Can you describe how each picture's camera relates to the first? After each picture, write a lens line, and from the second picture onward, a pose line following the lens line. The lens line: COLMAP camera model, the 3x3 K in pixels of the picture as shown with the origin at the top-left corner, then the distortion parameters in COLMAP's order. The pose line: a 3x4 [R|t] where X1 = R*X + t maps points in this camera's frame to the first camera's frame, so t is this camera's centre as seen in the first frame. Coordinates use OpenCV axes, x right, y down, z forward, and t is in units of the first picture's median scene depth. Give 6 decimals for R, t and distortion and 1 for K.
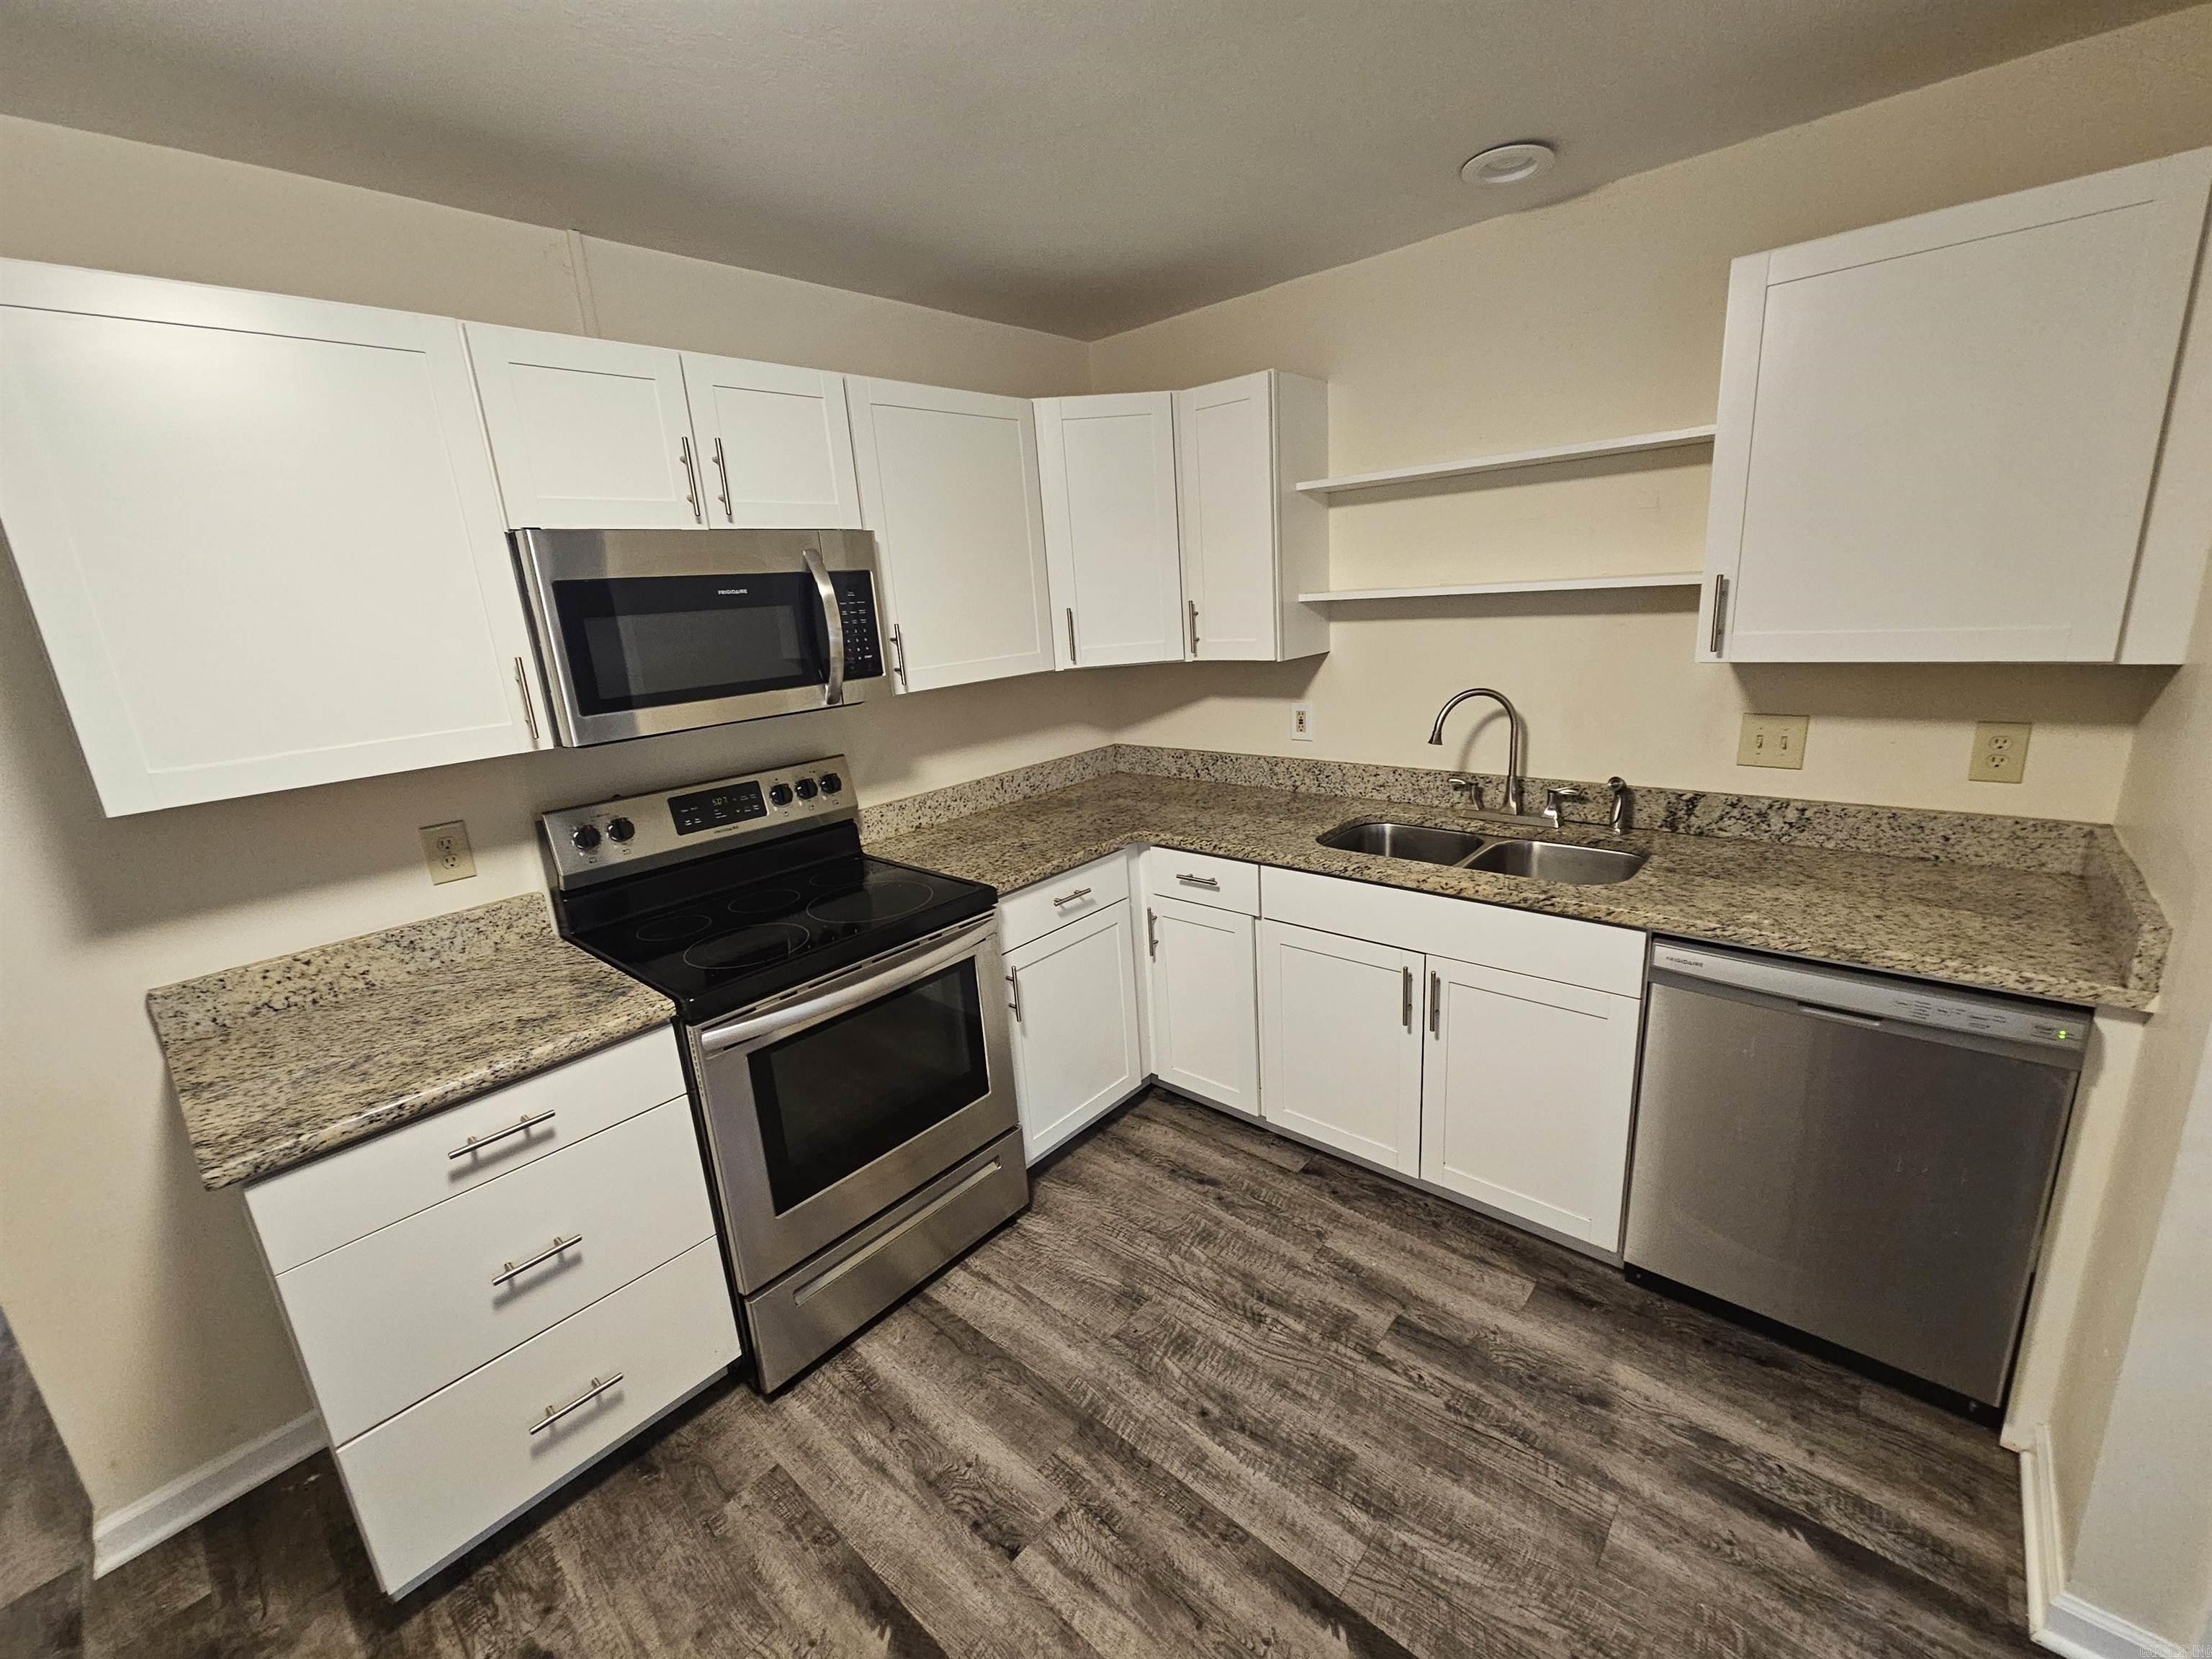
lens RADIAL K [[897.3, 0, 1122.5], [0, 897.3, 831.4], [0, 0, 1]] dist [-0.000915, 0.000626]
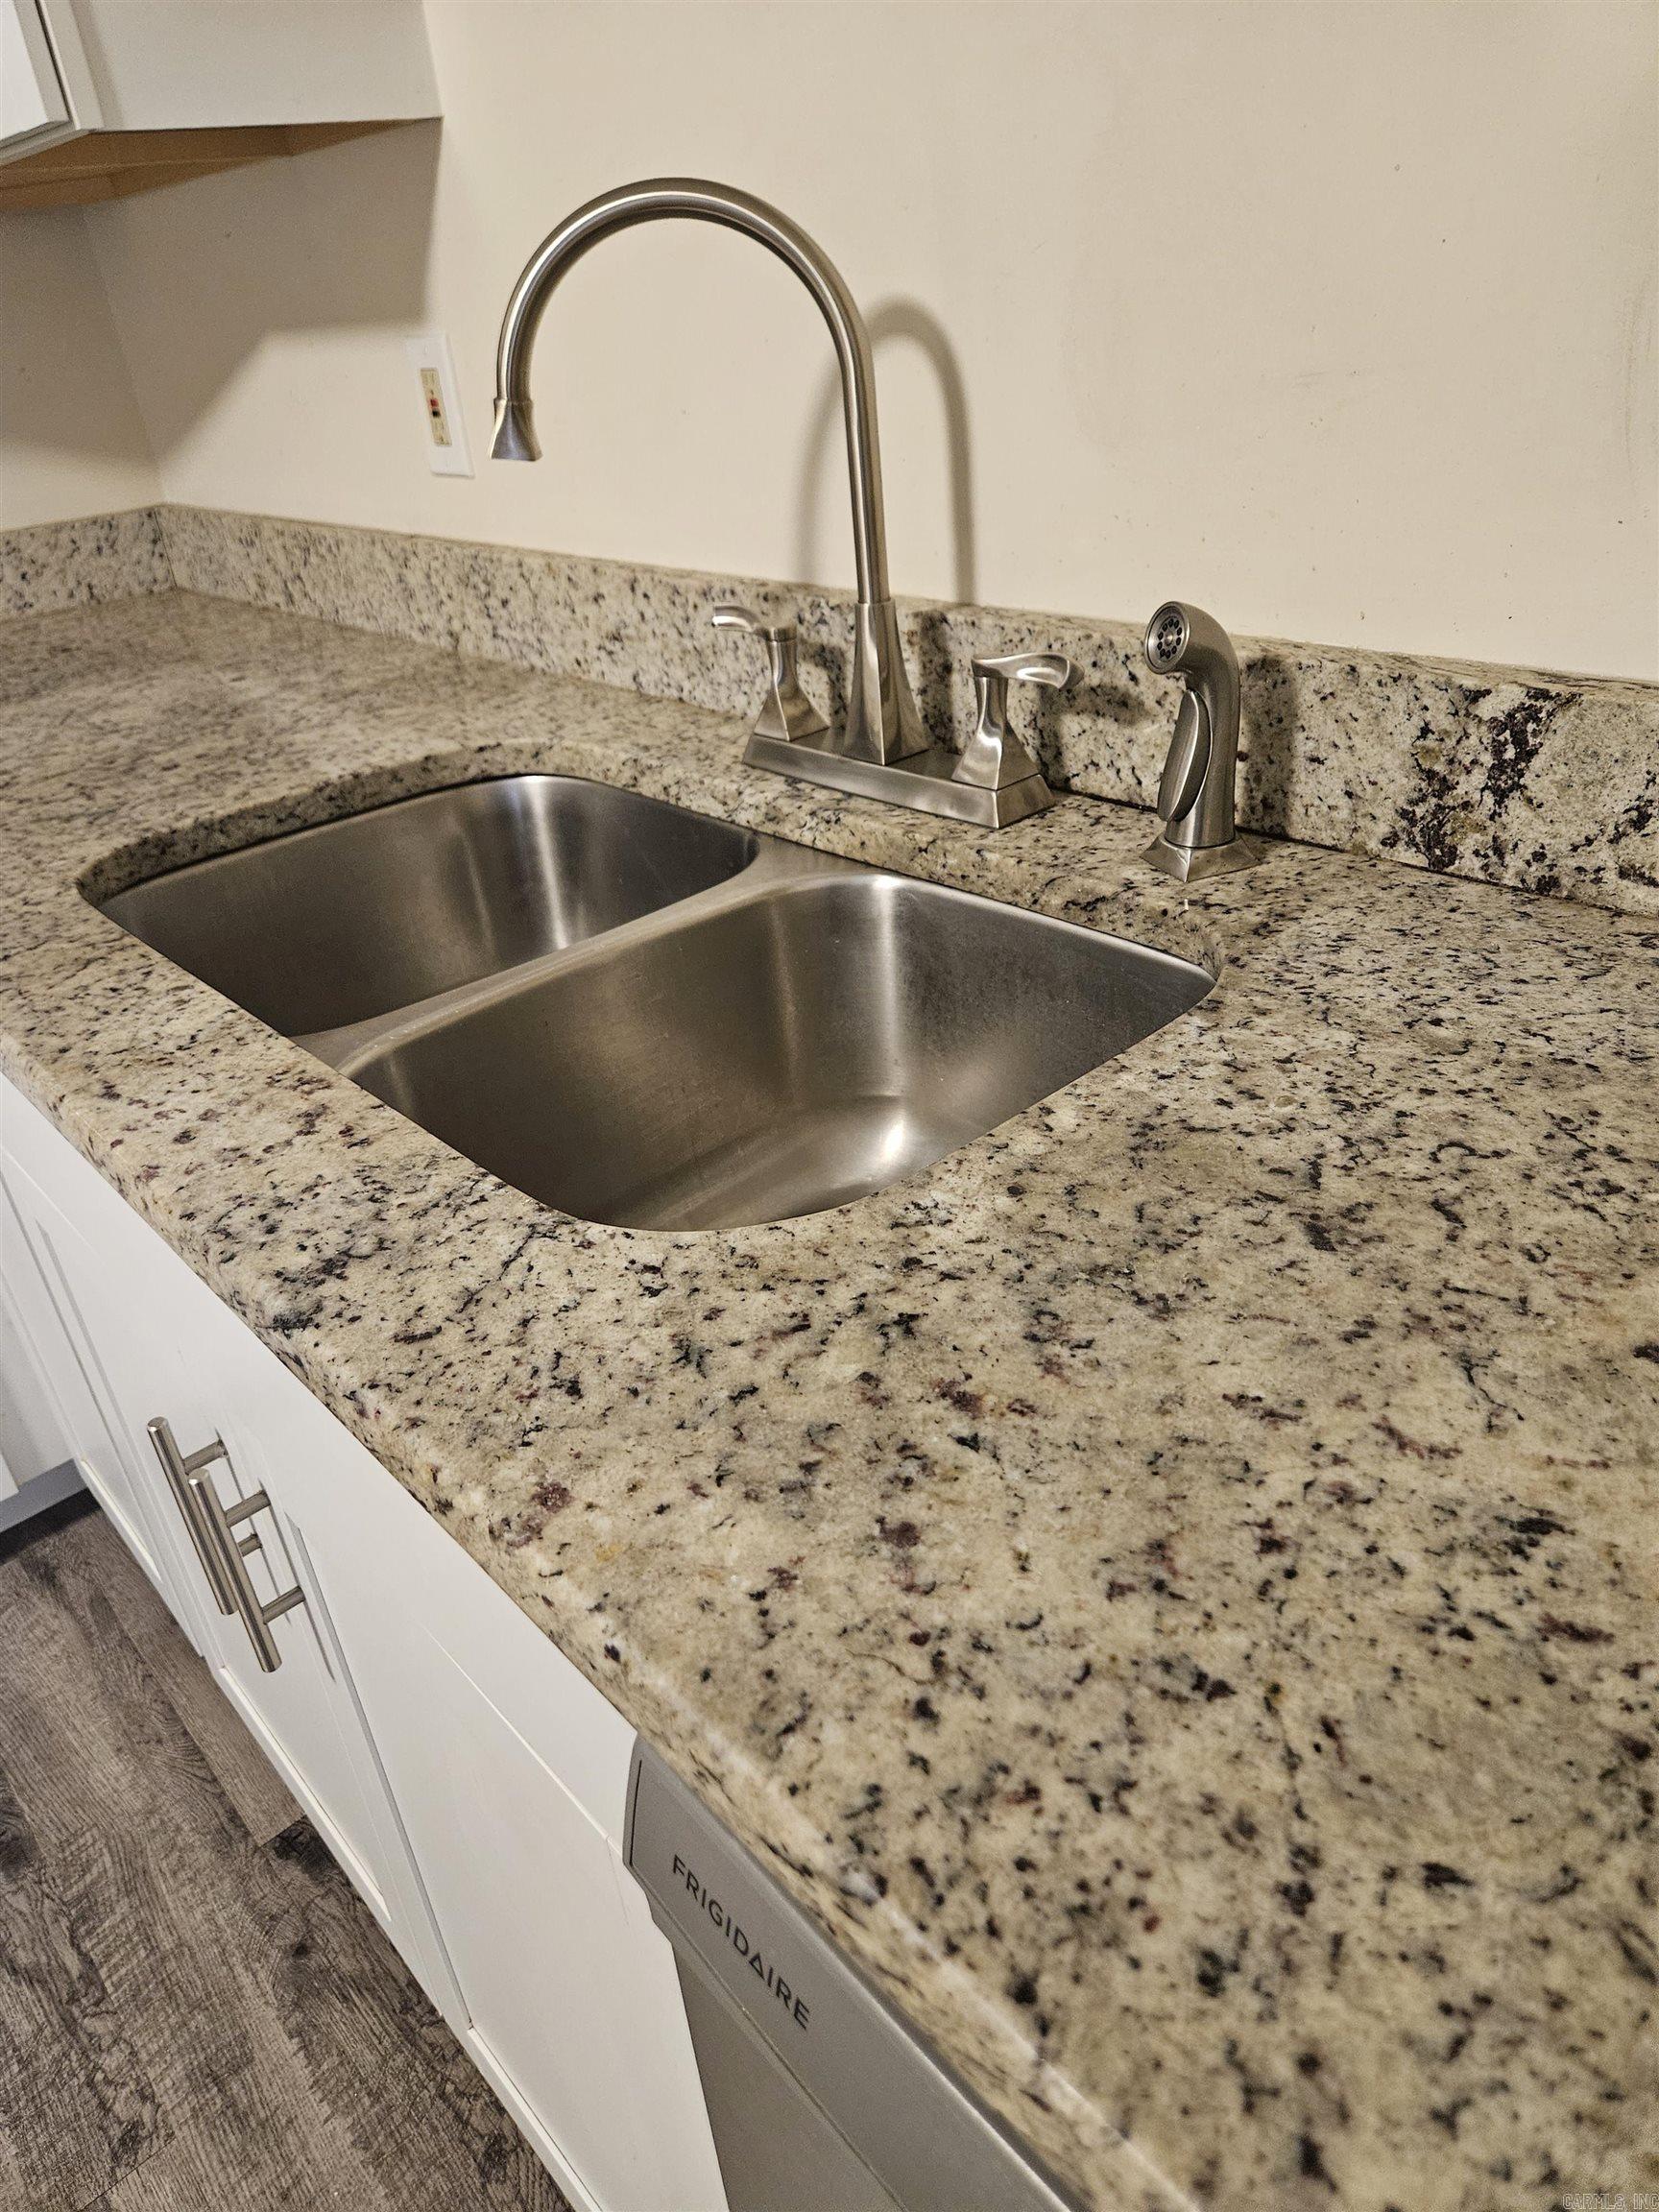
lens RADIAL K [[1470.2, 0, 807.8], [0, 1470.2, 1096.6], [0, 0, 1]] dist [0.049774, -0.028625]
pose [[0.990876, 0.042580, -0.127875, 0.575520], [-0.008375, 0.966403, 0.256895, -0.041784], [0.134517, -0.253480, 0.957942, 0.698845]]
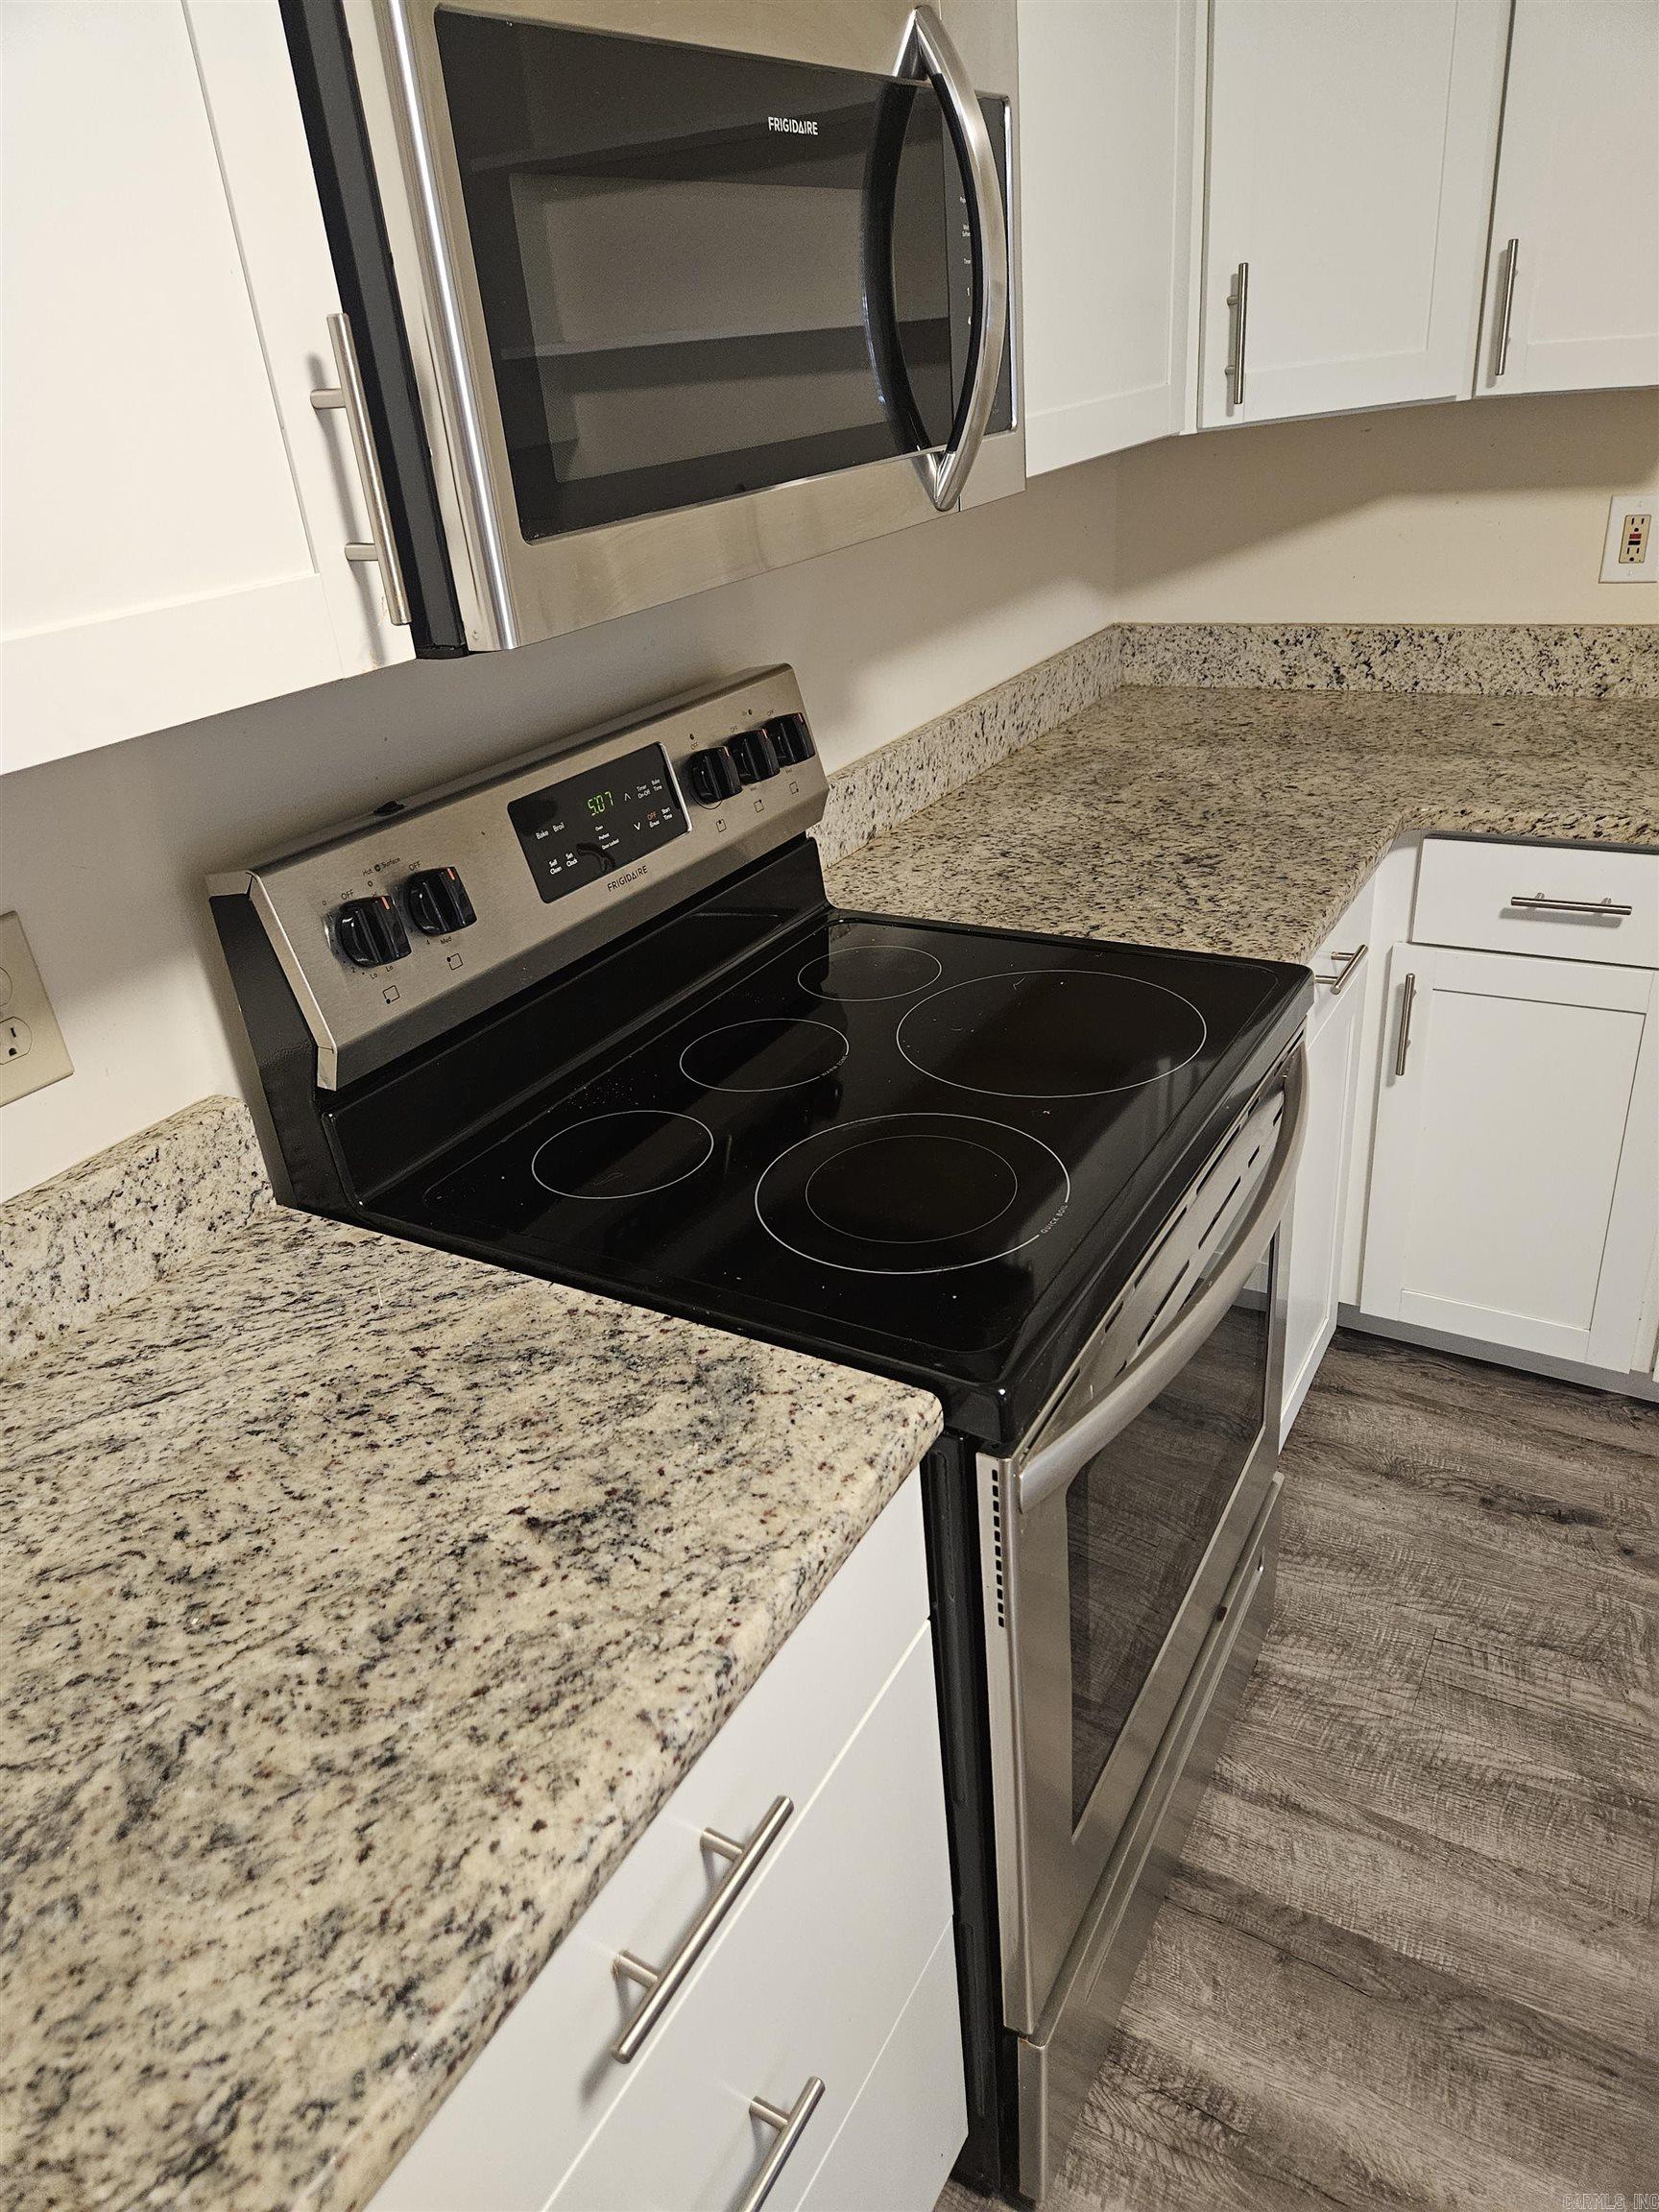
lens RADIAL K [[1470.2, 0, 841.2], [0, 1470.2, 1107.1], [0, 0, 1]] dist [0.049774, -0.028625]
pose [[0.982694, -0.100199, 0.155798, -0.508494], [0.067253, 0.976671, 0.203936, -0.031422], [-0.172598, -0.189929, 0.966508, 0.396589]]
